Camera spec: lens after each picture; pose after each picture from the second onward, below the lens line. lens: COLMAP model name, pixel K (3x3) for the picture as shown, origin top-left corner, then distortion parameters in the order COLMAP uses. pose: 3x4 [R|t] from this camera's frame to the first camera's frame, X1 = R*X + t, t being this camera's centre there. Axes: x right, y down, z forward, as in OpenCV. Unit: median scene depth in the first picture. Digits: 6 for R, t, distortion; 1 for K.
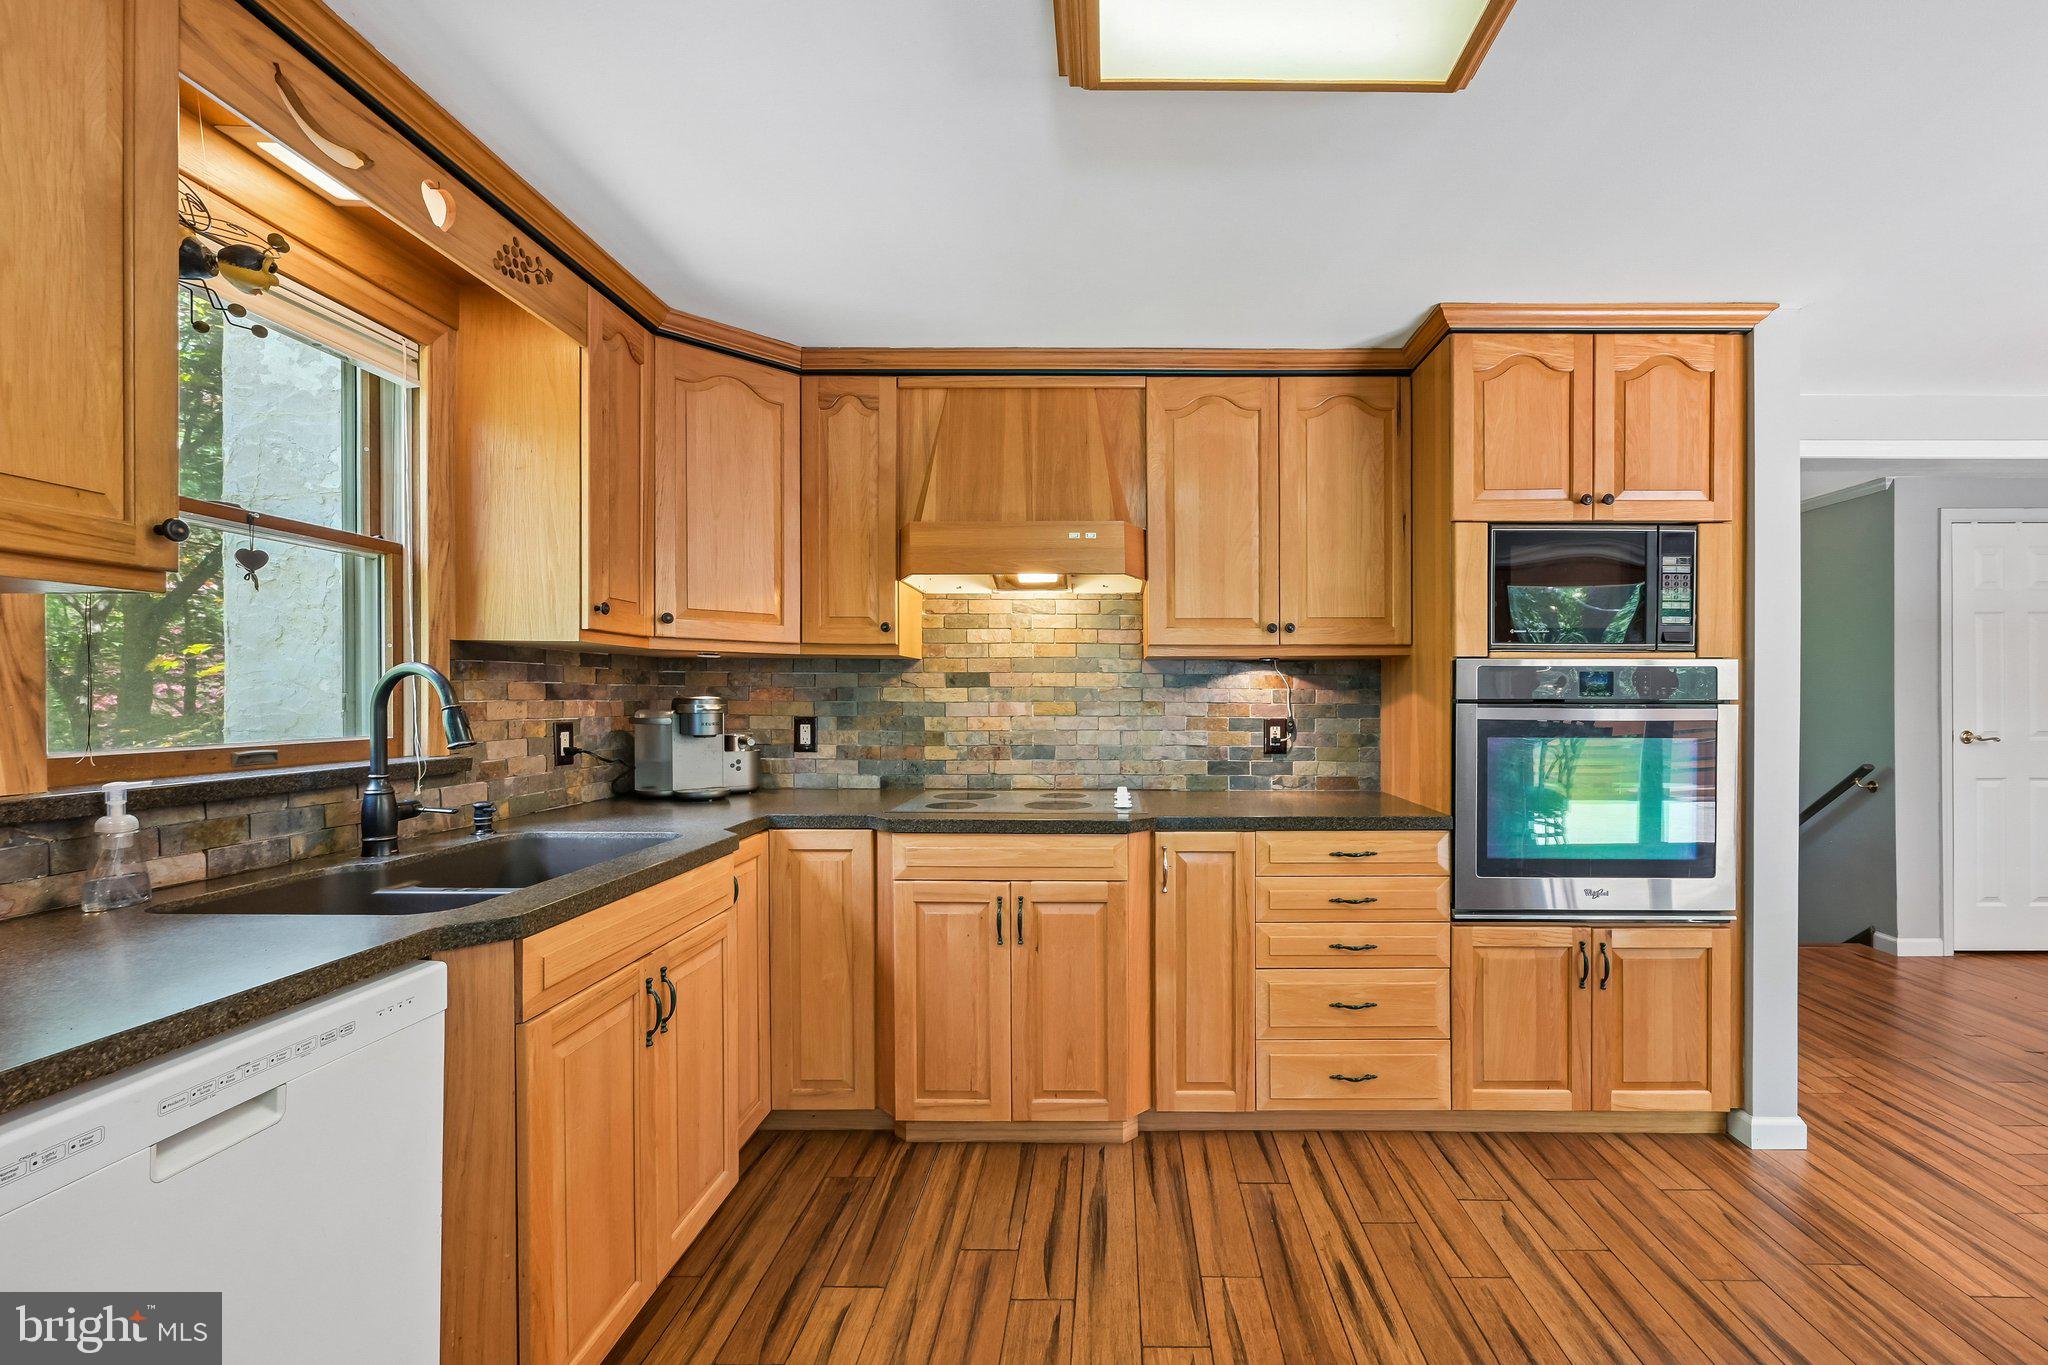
lens RADIAL K [[858.4, 0, 1111.5], [0, 858.4, 699.9], [0, 0, 1]] dist [0.000390, 0.000048]
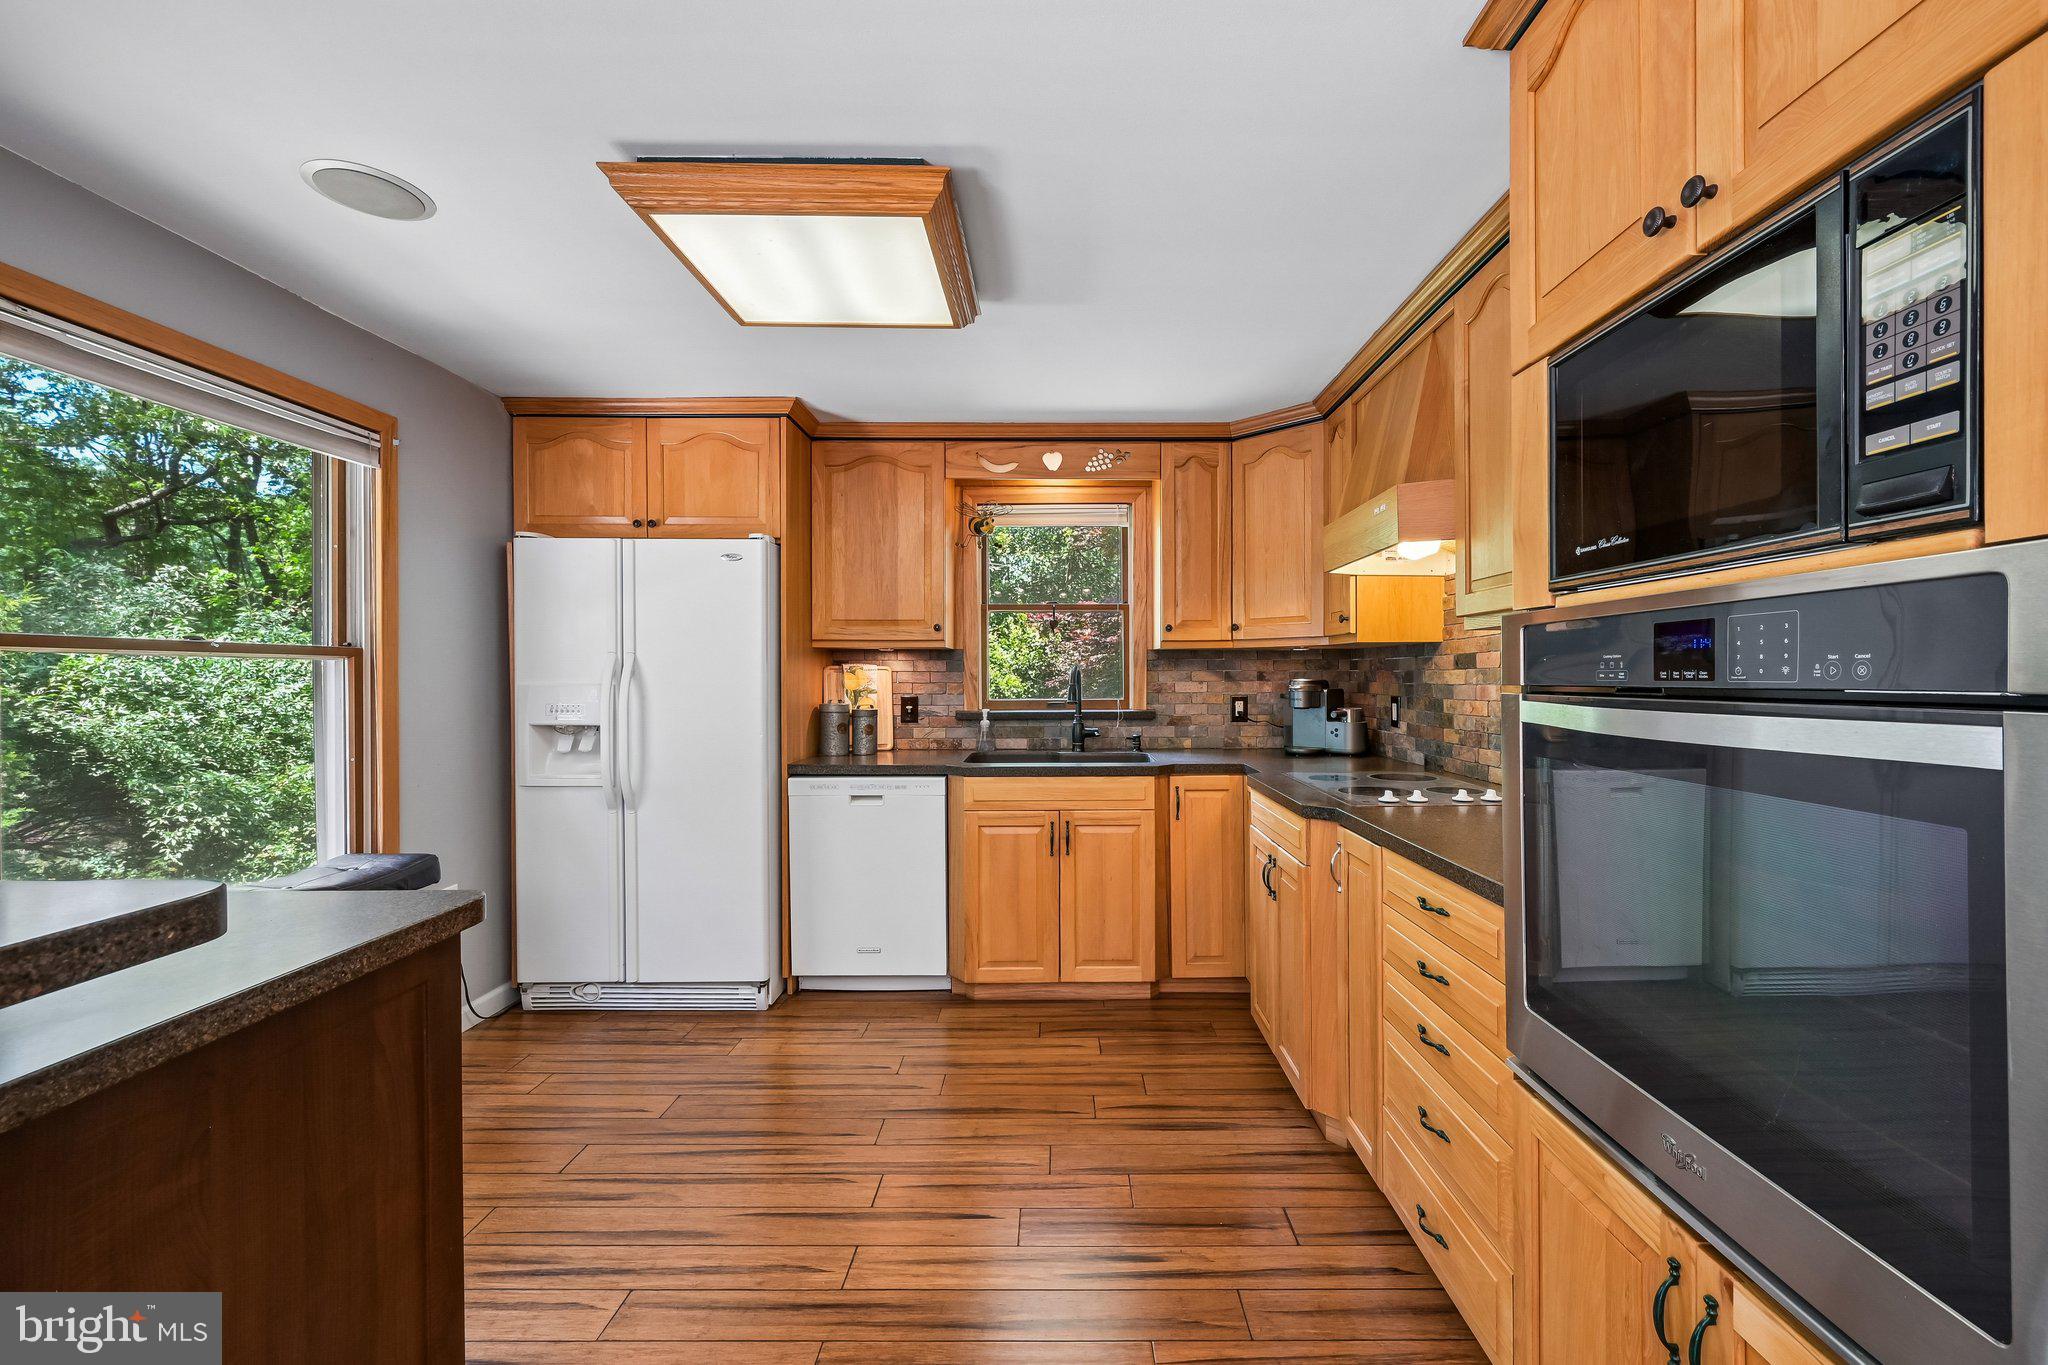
lens RADIAL K [[836.1, 0, 1058.8], [0, 836.1, 682.0], [0, 0, 1]] dist [-0.001824, 0.000026]
pose [[0.002076, 0.003901, -0.999990, 1.007177], [-0.001131, 0.999992, 0.003899, -0.004801], [0.999997, 0.001123, 0.002080, 0.729438]]
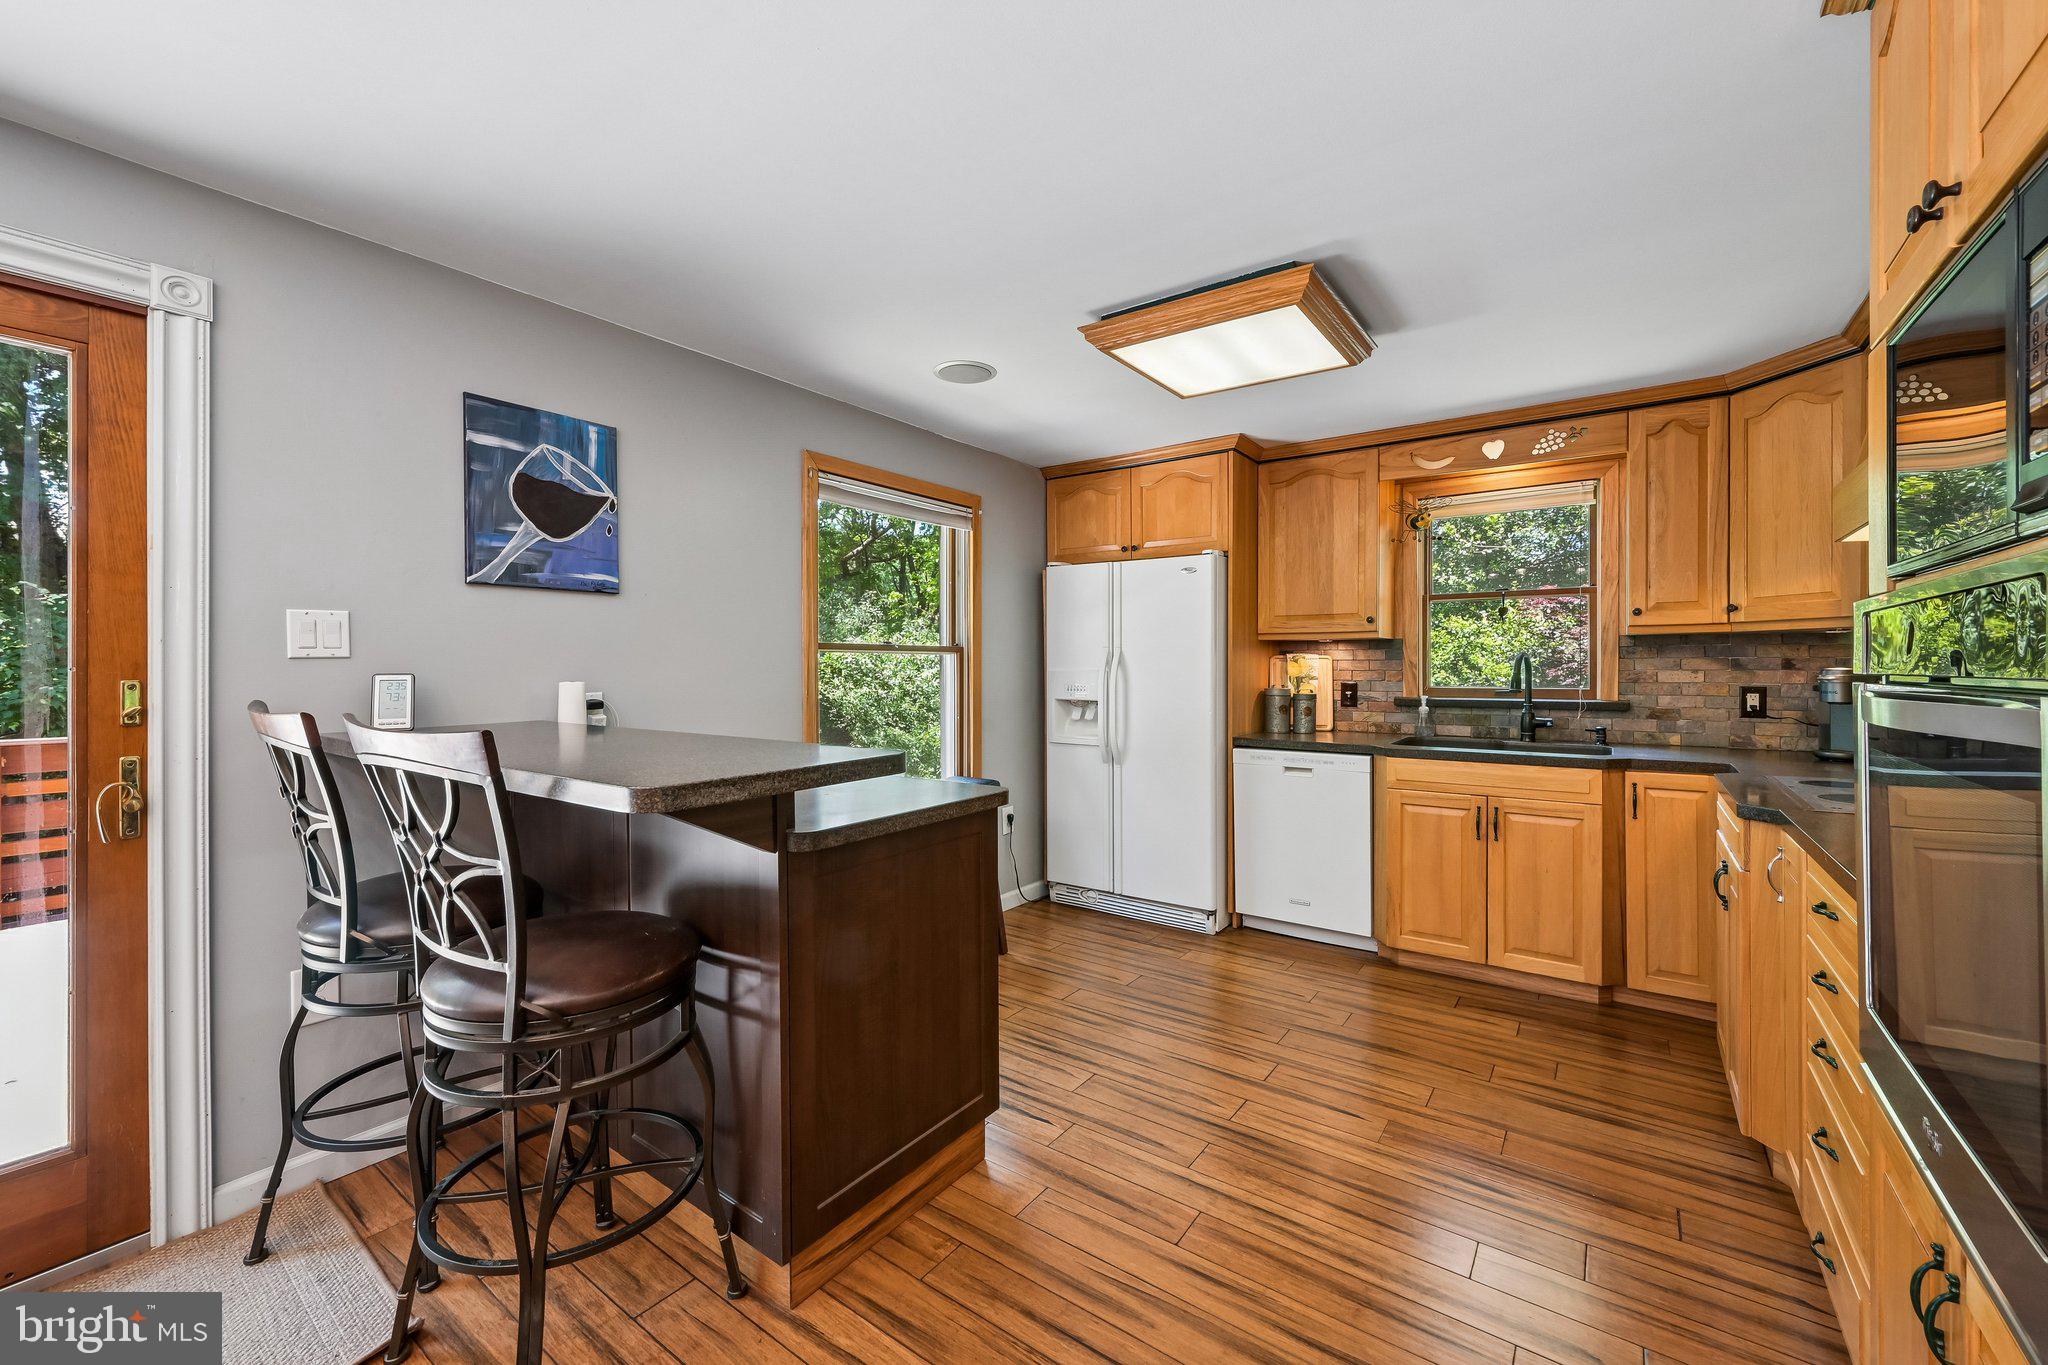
lens RADIAL K [[815.6, 0, 1020.0], [0, 815.6, 671.1], [0, 0, 1]] dist [-0.000073, -0.000007]
pose [[-0.591795, 0.004127, -0.806078, 1.201412], [-0.002231, 0.999975, 0.006758, -0.005259], [0.806085, 0.005798, -0.591771, 0.913010]]
